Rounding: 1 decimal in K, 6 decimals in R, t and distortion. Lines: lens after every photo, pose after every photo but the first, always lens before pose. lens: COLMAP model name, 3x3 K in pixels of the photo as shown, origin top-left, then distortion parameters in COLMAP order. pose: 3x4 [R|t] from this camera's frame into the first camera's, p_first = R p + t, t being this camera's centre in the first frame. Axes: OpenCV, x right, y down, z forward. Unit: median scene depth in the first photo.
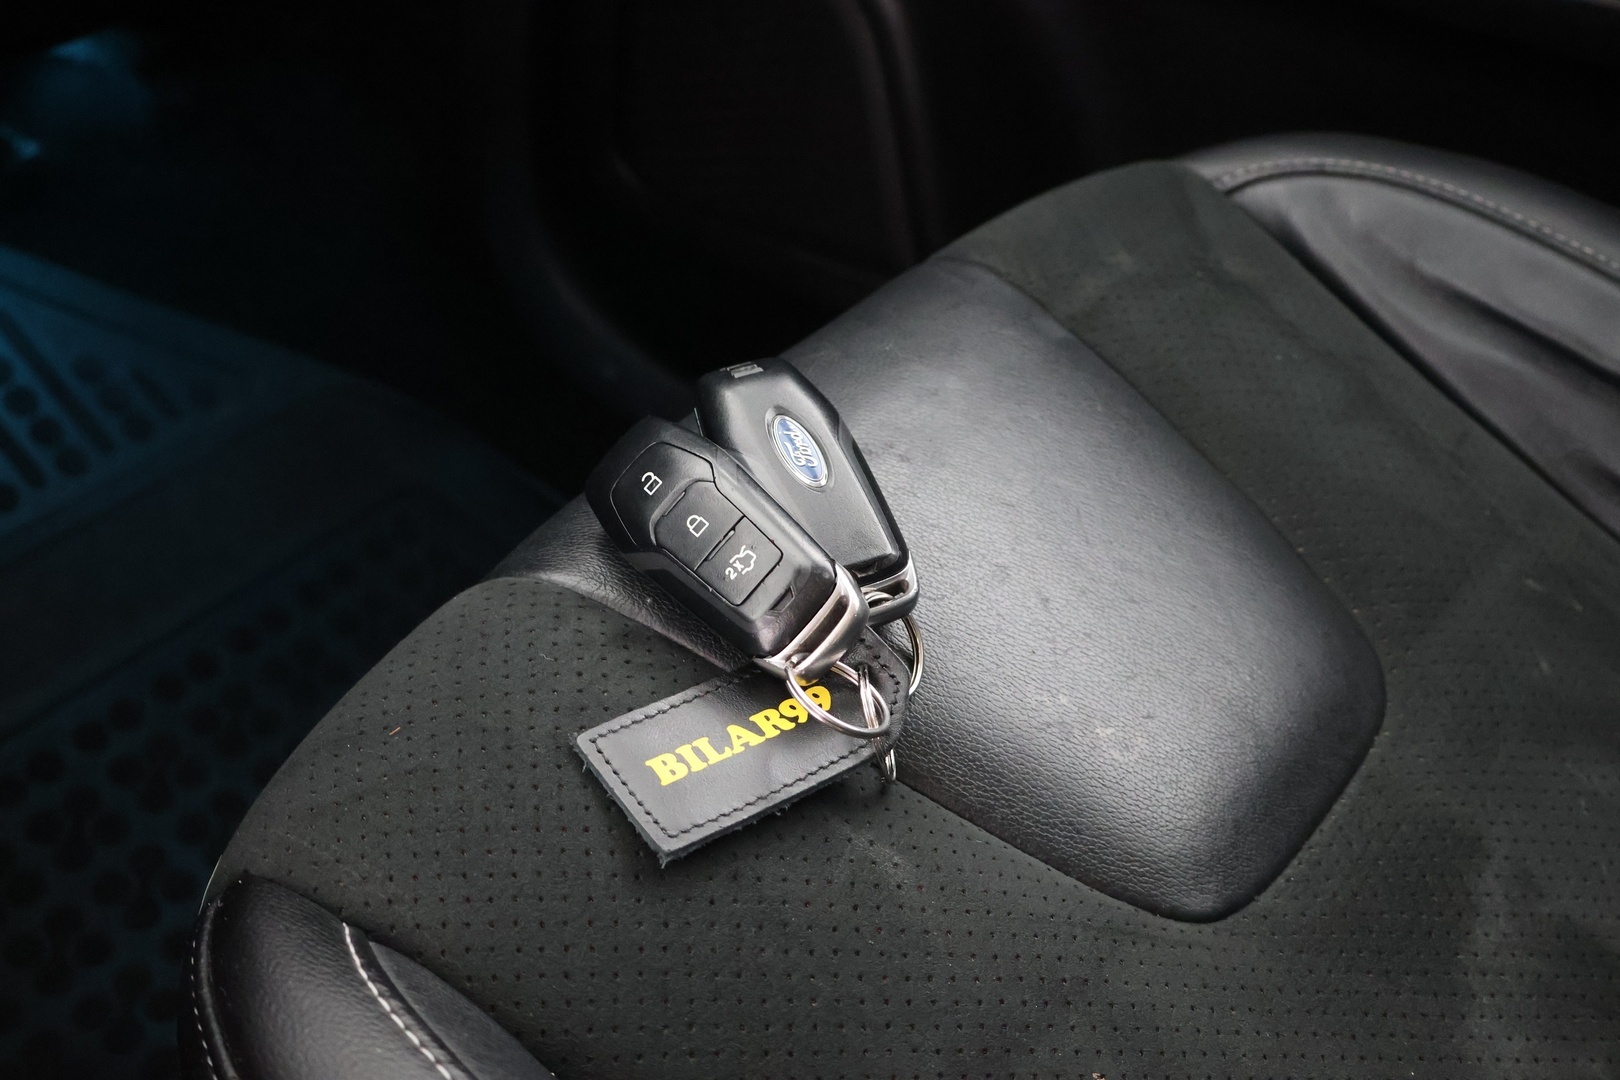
lens RADIAL K [[1940.0, 0, 813.0], [0, 1940.0, 538.9], [0, 0, 1]] dist [0.009328, 0.000000]
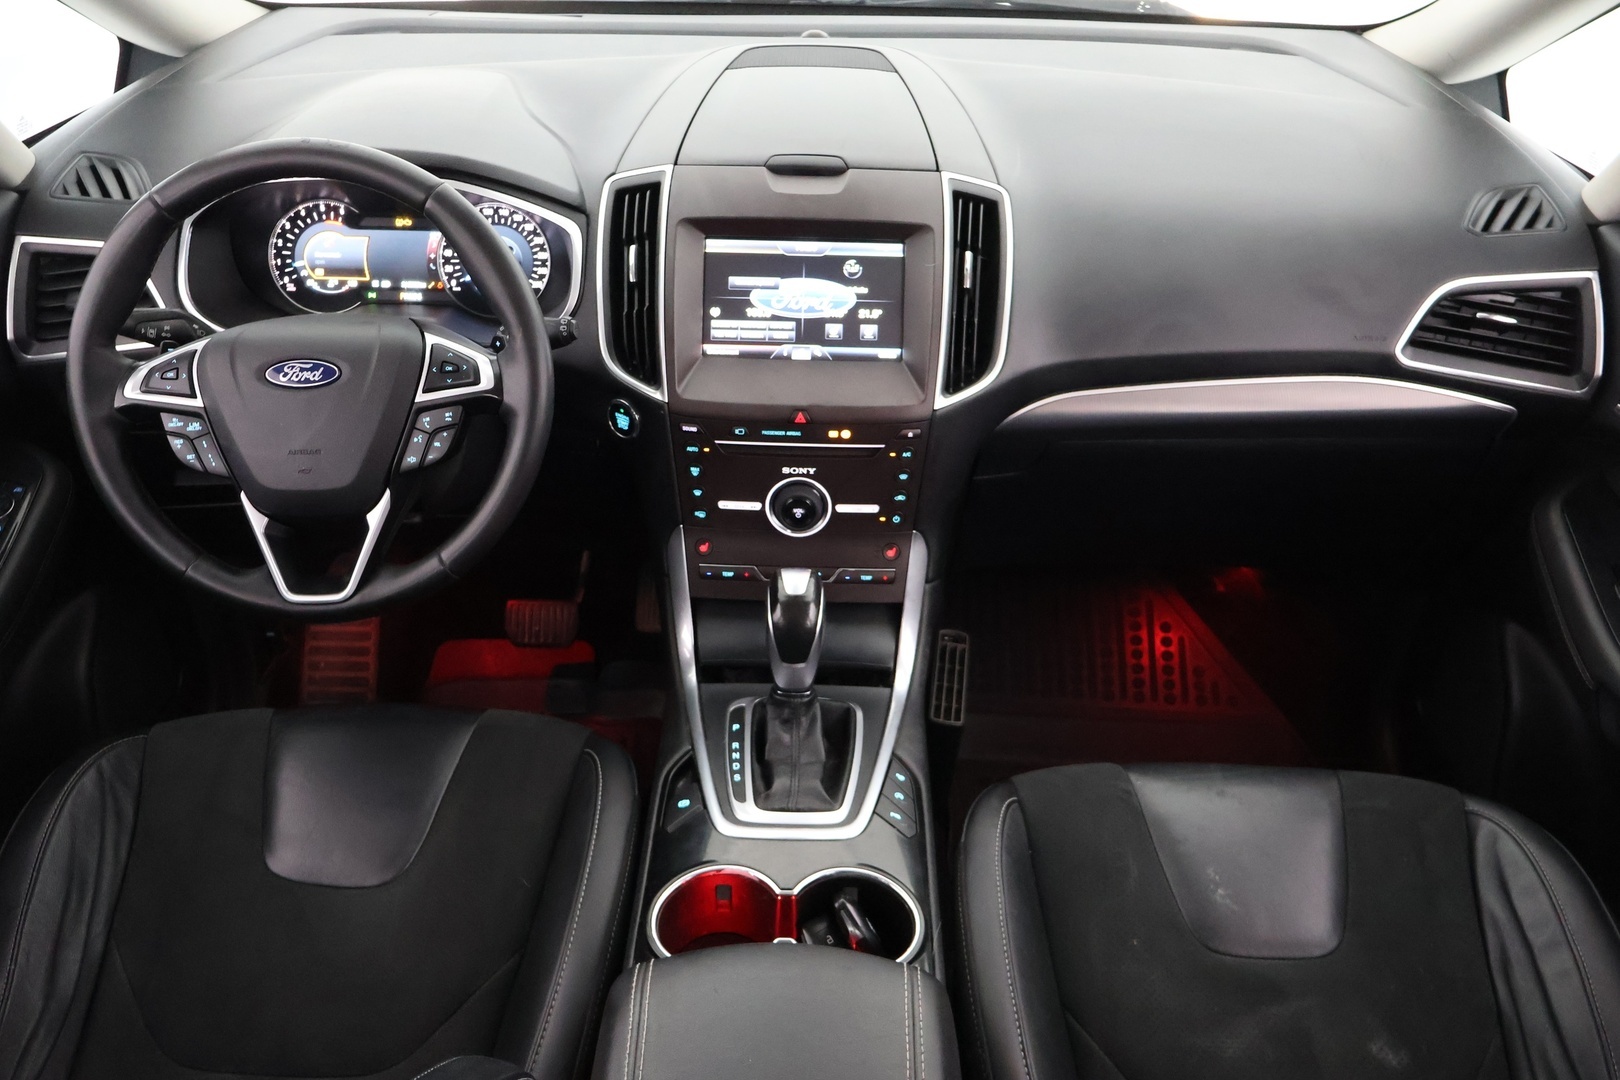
lens RADIAL K [[1341.9, 0, 811.1], [0, 1341.9, 527.0], [0, 0, 1]] dist [-0.013761, 0.008340]
pose [[0.565142, 0.390039, -0.726969, 1.011154], [-0.505434, 0.860137, 0.068566, -0.211706], [0.652037, 0.328685, 0.683238, -1.108631]]
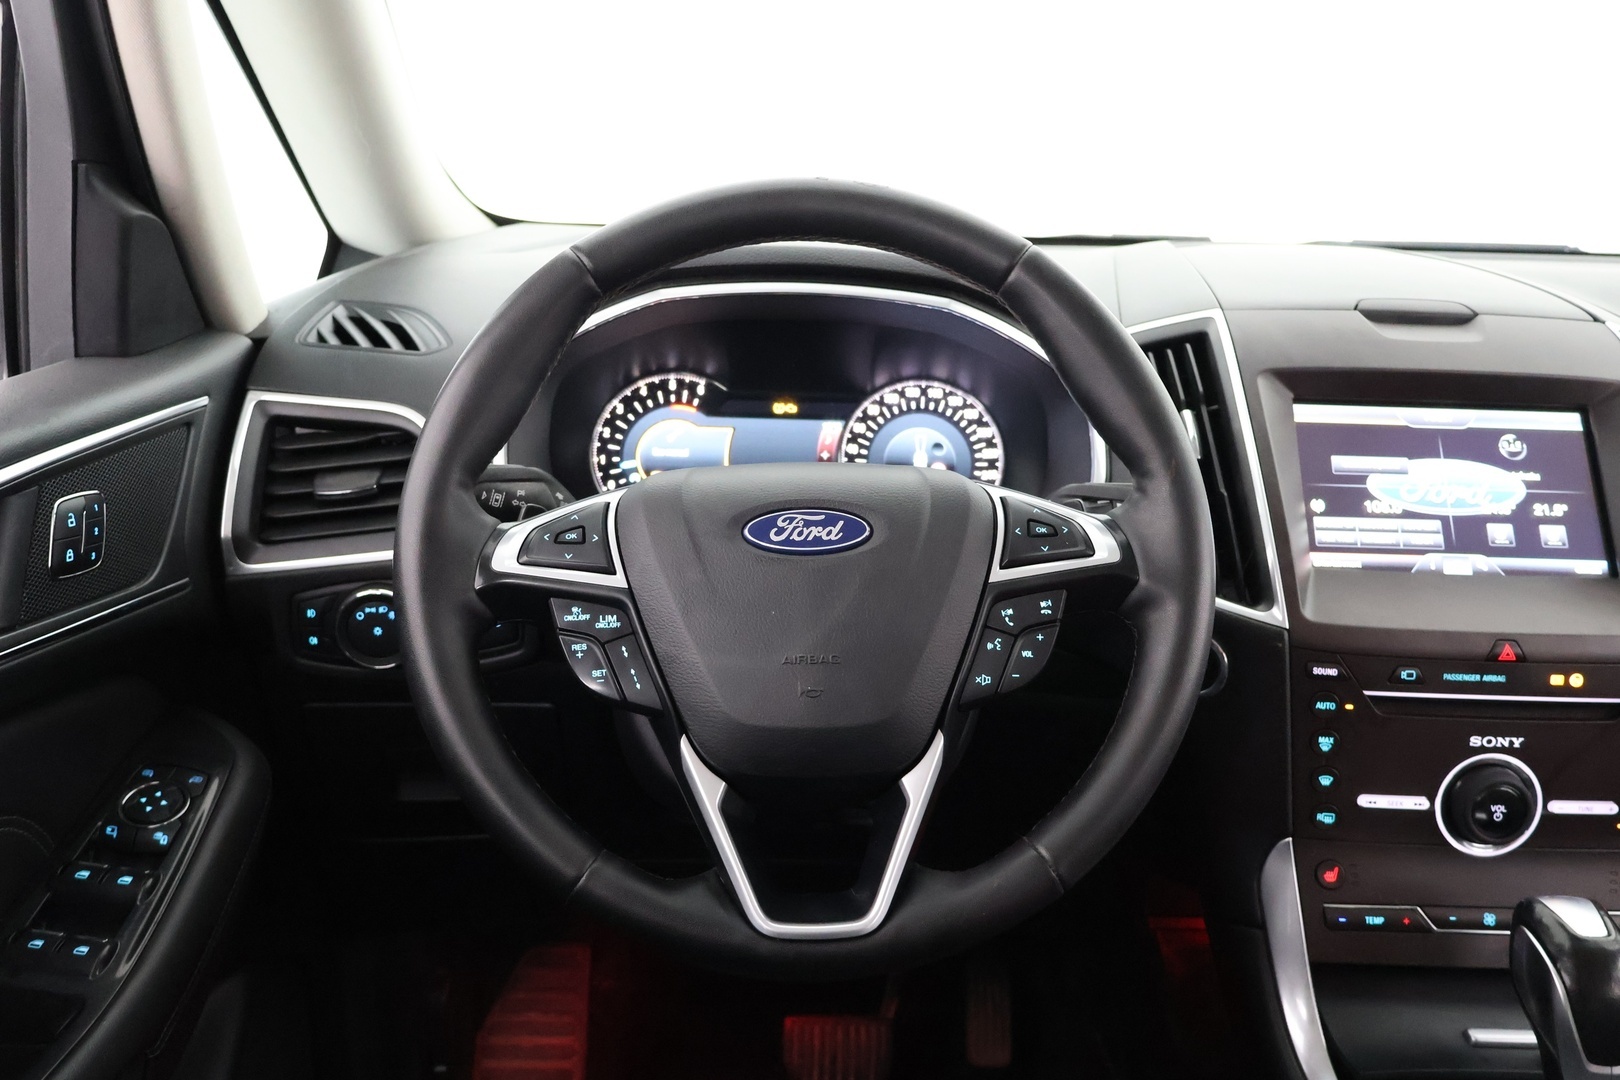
lens RADIAL K [[1440.5, 0, 807.5], [0, 1440.5, 533.2], [0, 0, 1]] dist [-0.012875, 0.039173]
pose [[0.586997, 0.145227, -0.796457, 0.097123], [-0.505007, 0.834603, -0.220013, 0.362705], [0.632773, 0.531363, 0.563250, -1.029848]]
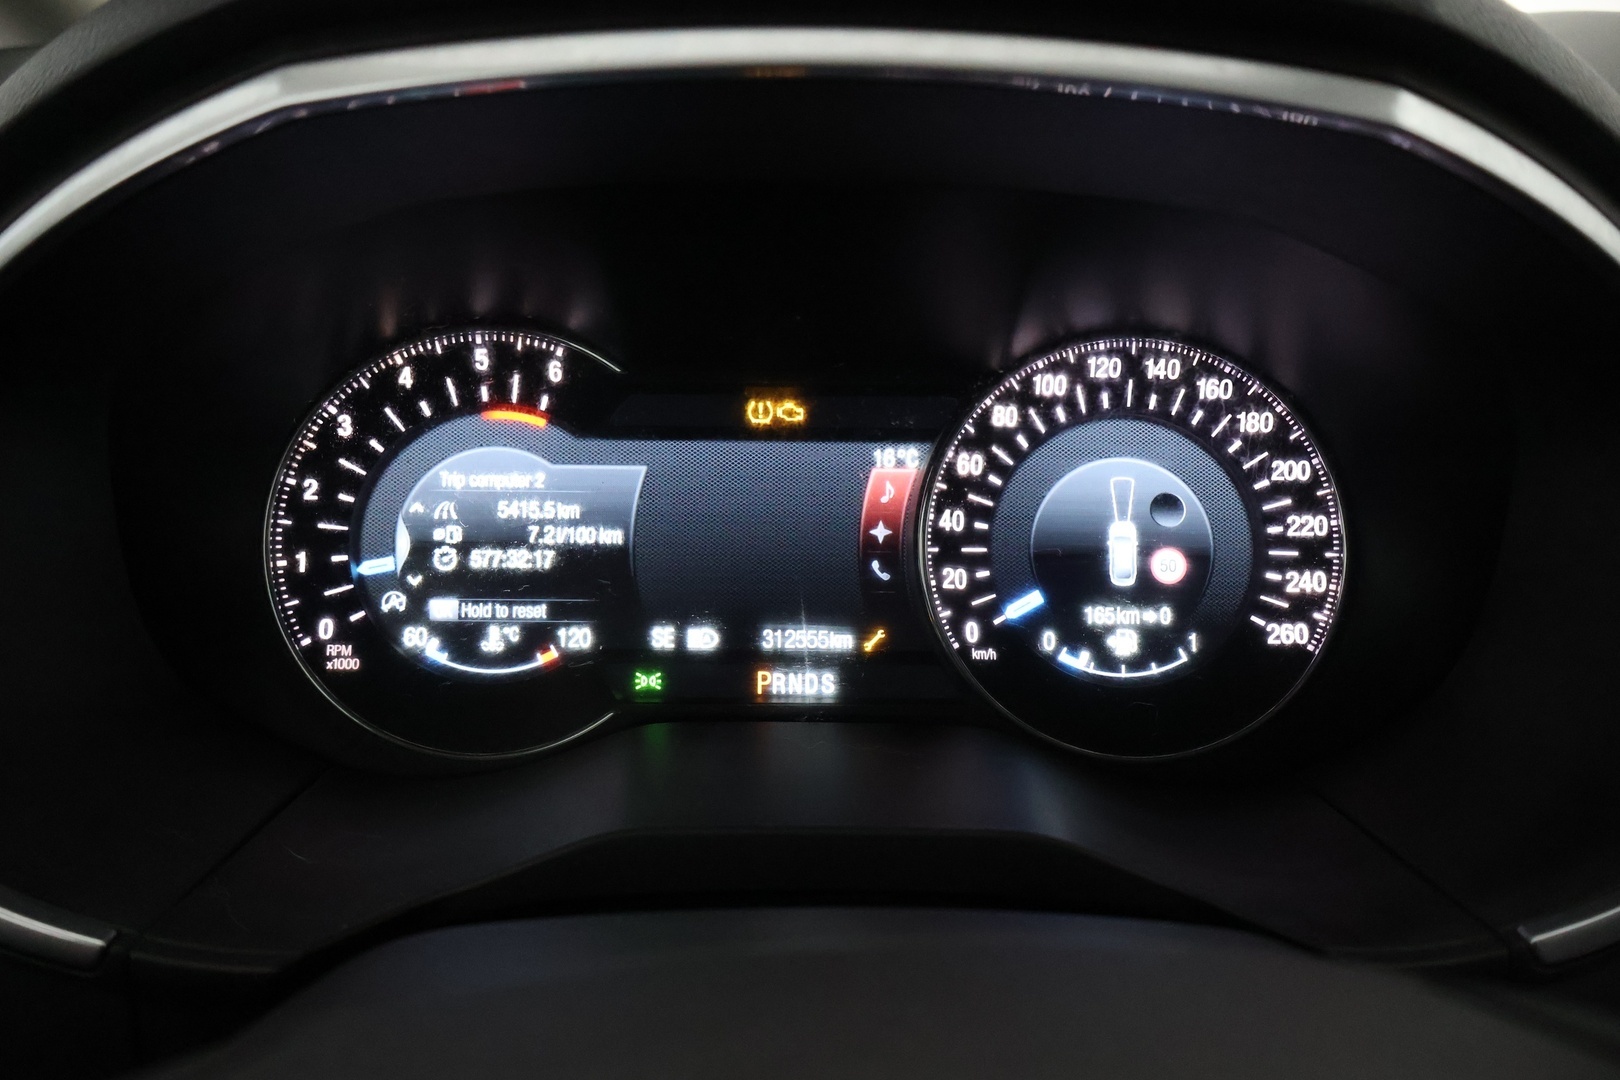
lens RADIAL K [[1341.9, 0, 795.3], [0, 1341.9, 513.9], [0, 0, 1]] dist [-0.013761, 0.008340]
pose [[0.589931, 0.211035, -0.779388, -0.844446], [-0.491430, 0.859724, -0.139184, -0.018560], [0.640686, 0.465123, 0.610886, -0.490077]]
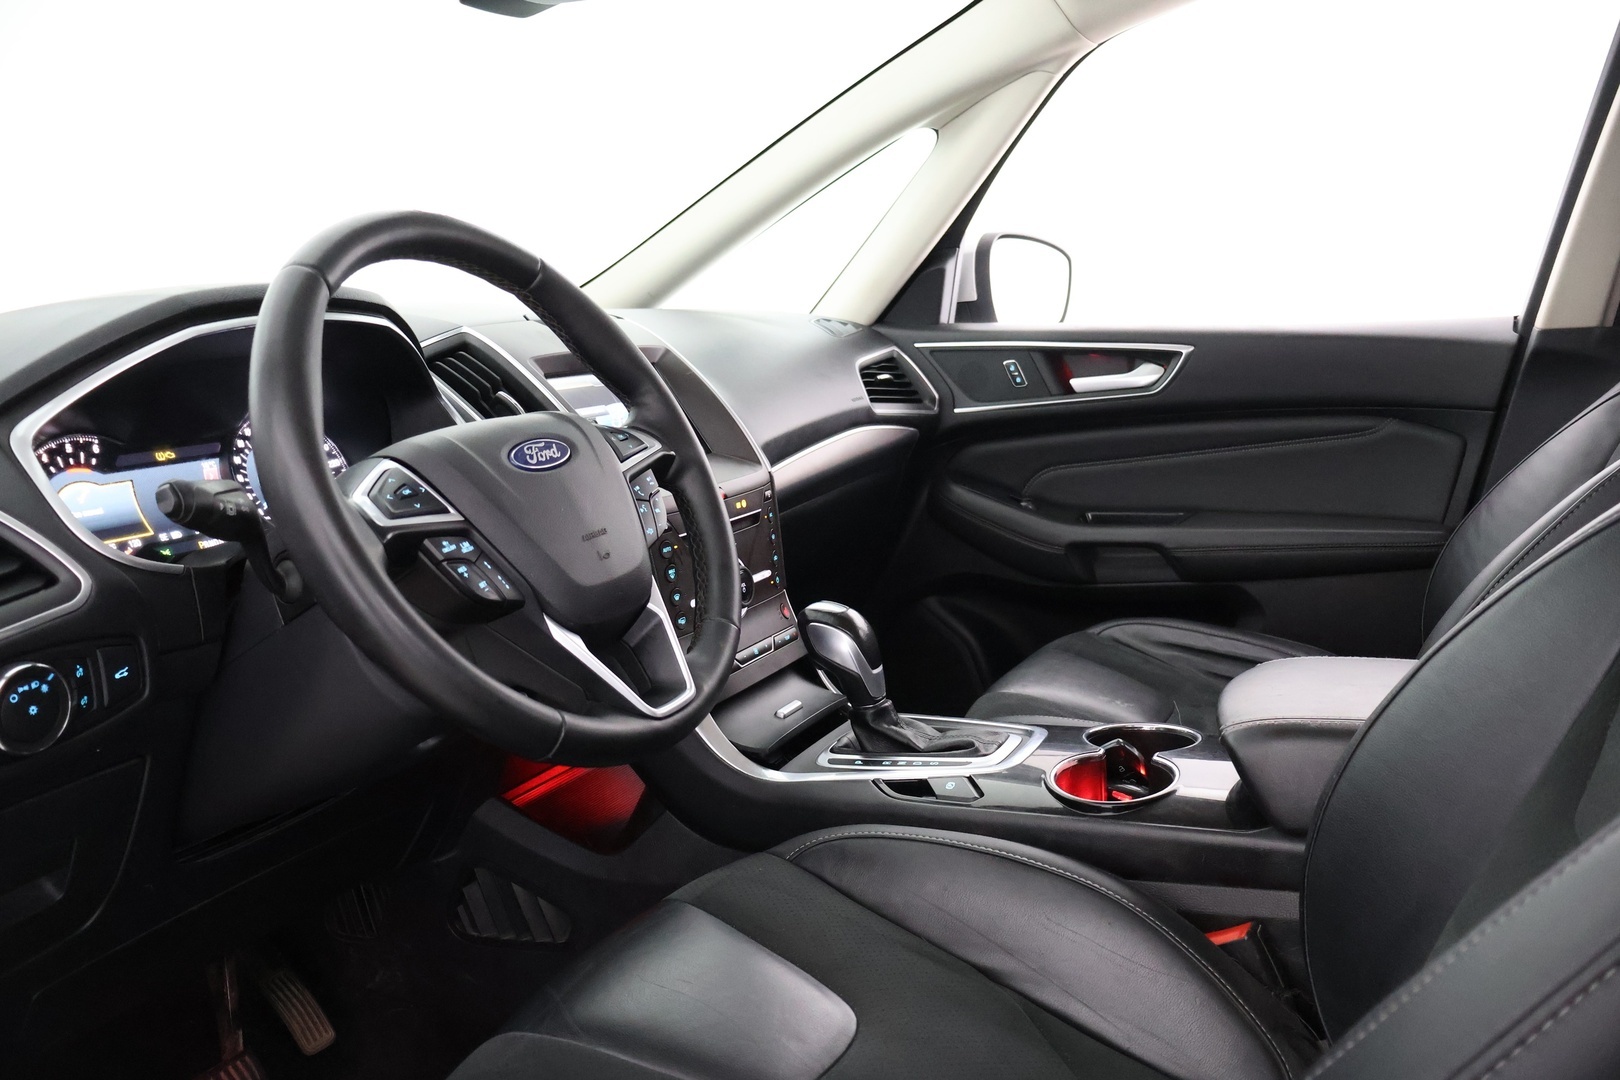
lens RADIAL K [[1341.9, 0, 810.8], [0, 1341.9, 517.6], [0, 0, 1]] dist [-0.013761, 0.008340]
pose [[0.979921, -0.150369, 0.130938, -0.772011], [0.196132, 0.845143, -0.497259, 0.979334], [-0.035889, 0.512955, 0.857665, -1.640118]]
